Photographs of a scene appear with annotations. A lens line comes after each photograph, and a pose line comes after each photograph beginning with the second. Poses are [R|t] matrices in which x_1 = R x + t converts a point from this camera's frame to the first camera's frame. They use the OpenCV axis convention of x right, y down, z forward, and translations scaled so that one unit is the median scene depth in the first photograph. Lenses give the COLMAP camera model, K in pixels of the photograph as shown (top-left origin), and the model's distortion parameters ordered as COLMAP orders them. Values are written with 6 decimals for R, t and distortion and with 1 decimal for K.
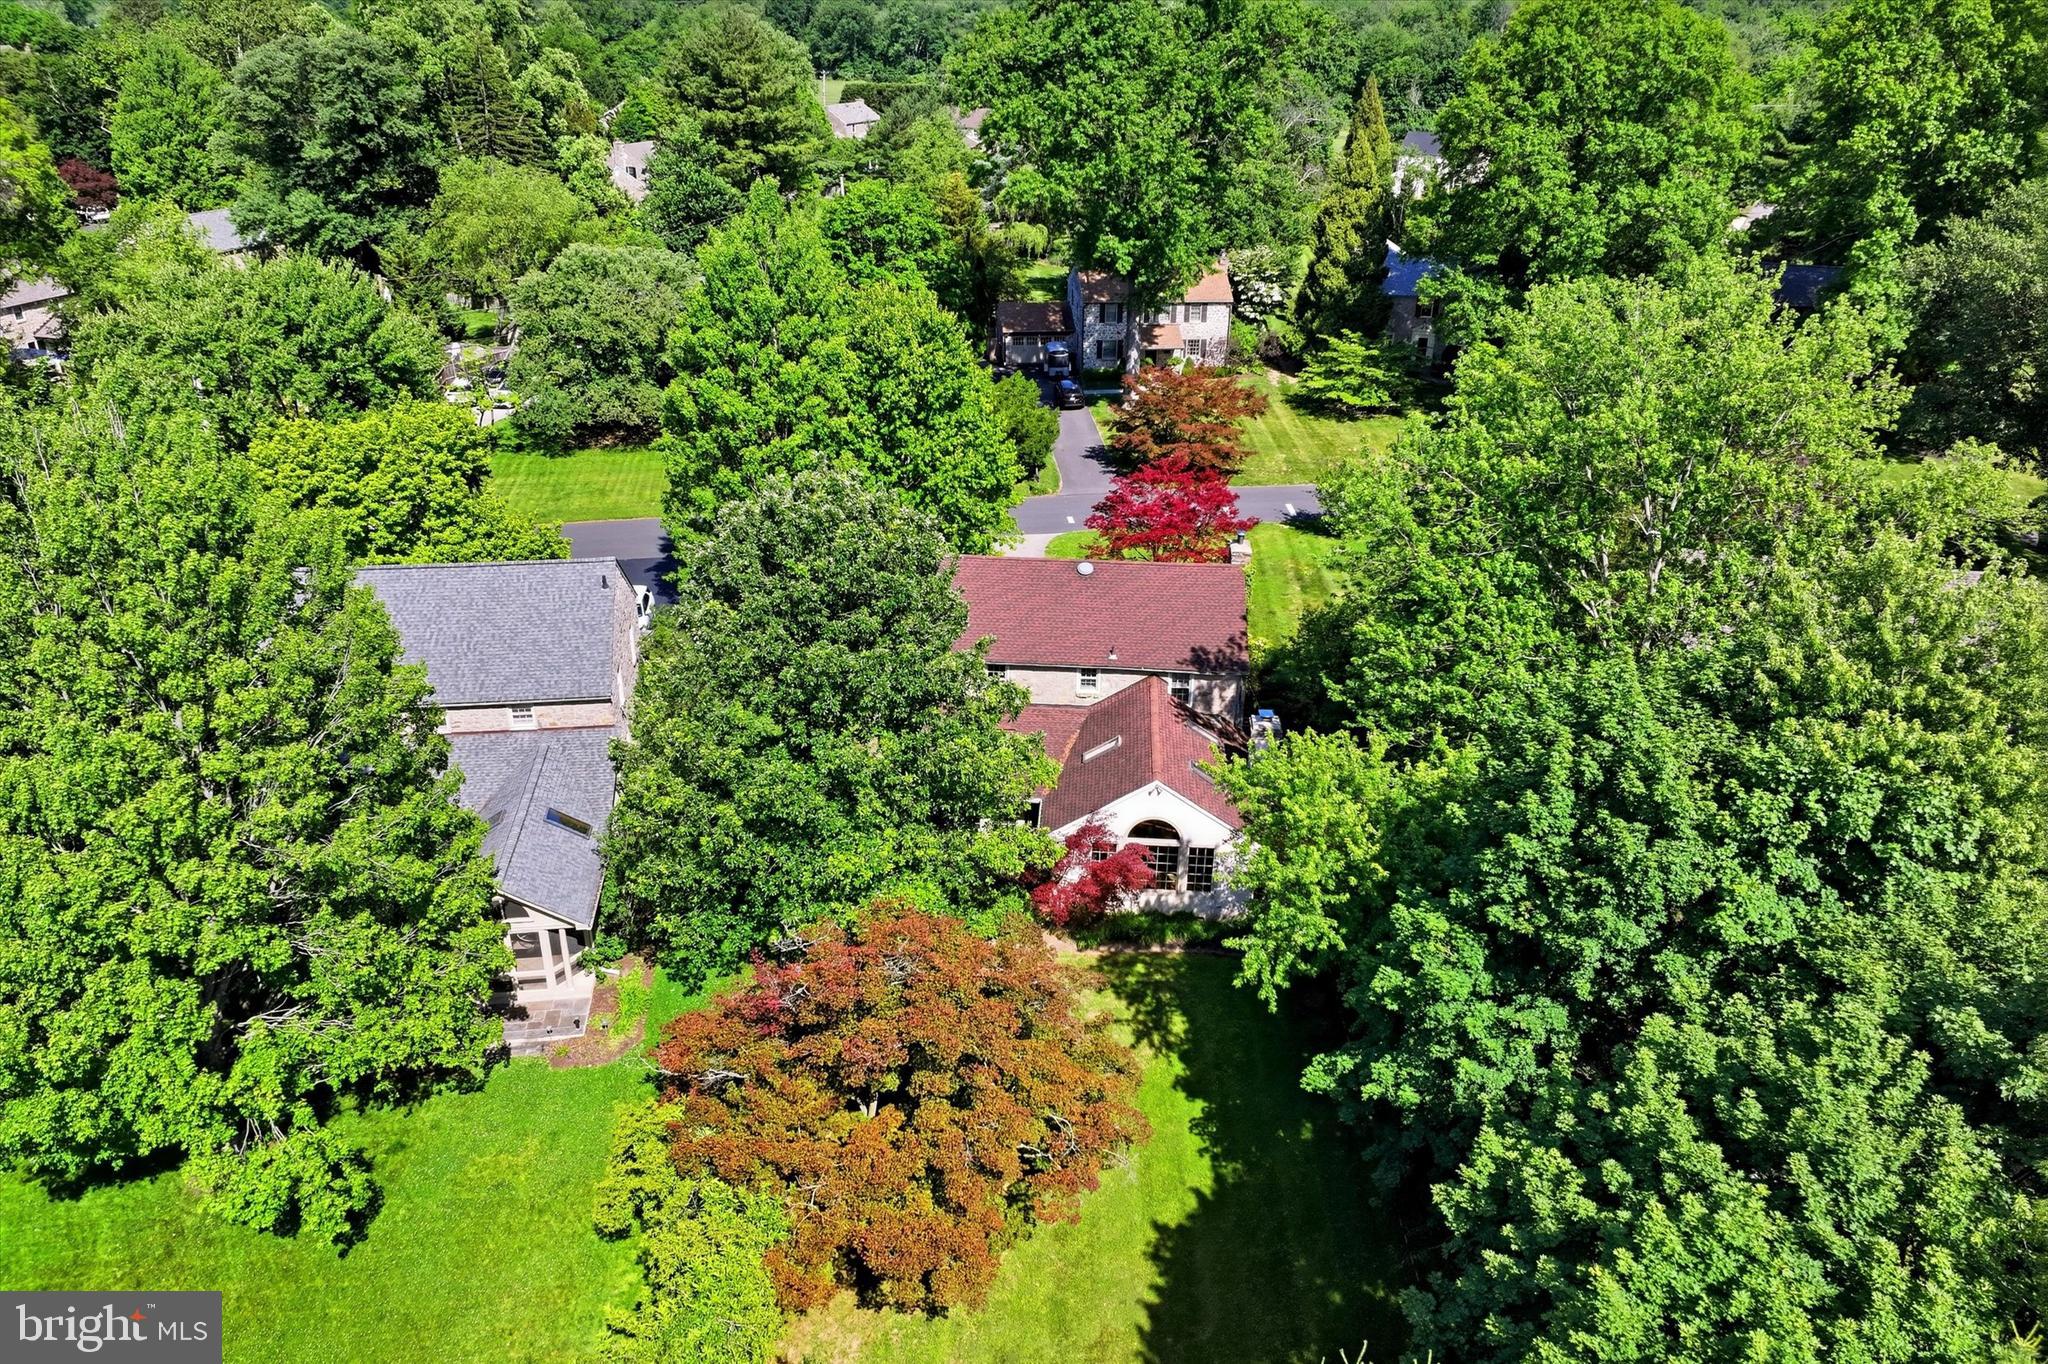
lens RADIAL K [[1442.2, 0, 1024.4], [0, 1442.2, 678.5], [0, 0, 1]] dist [-0.001866, 0.012670]
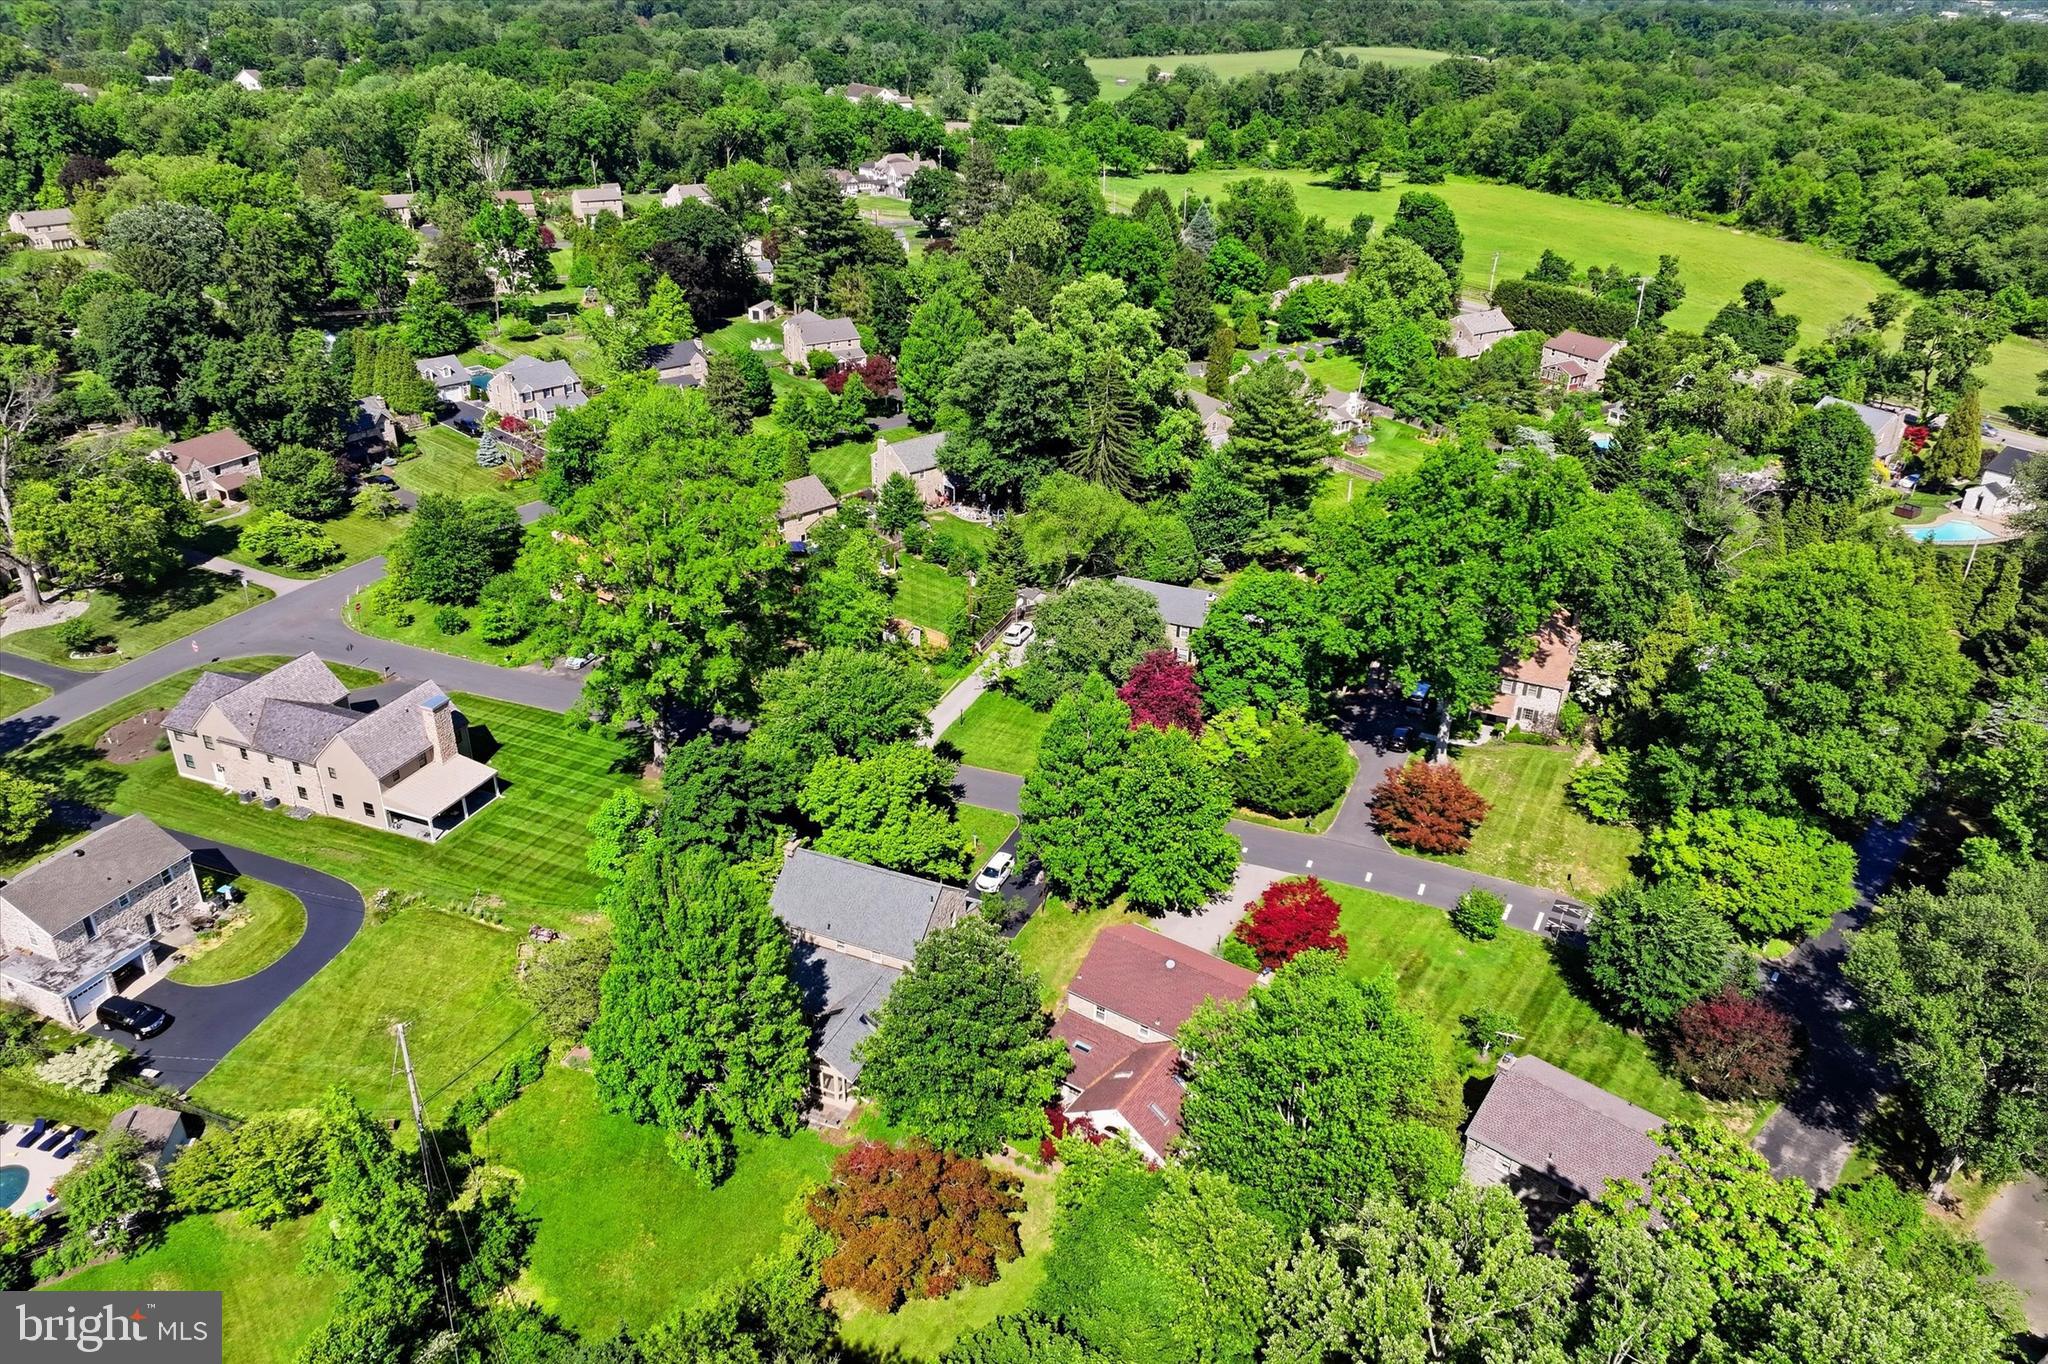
lens RADIAL K [[1442.2, 0, 1023.1], [0, 1442.2, 683.2], [0, 0, 1]] dist [-0.001866, 0.012670]
pose [[0.863122, 0.236793, -0.446037, 0.290053], [-0.229030, 0.970741, 0.072156, -0.243078], [0.450072, 0.039876, 0.892101, -0.330232]]
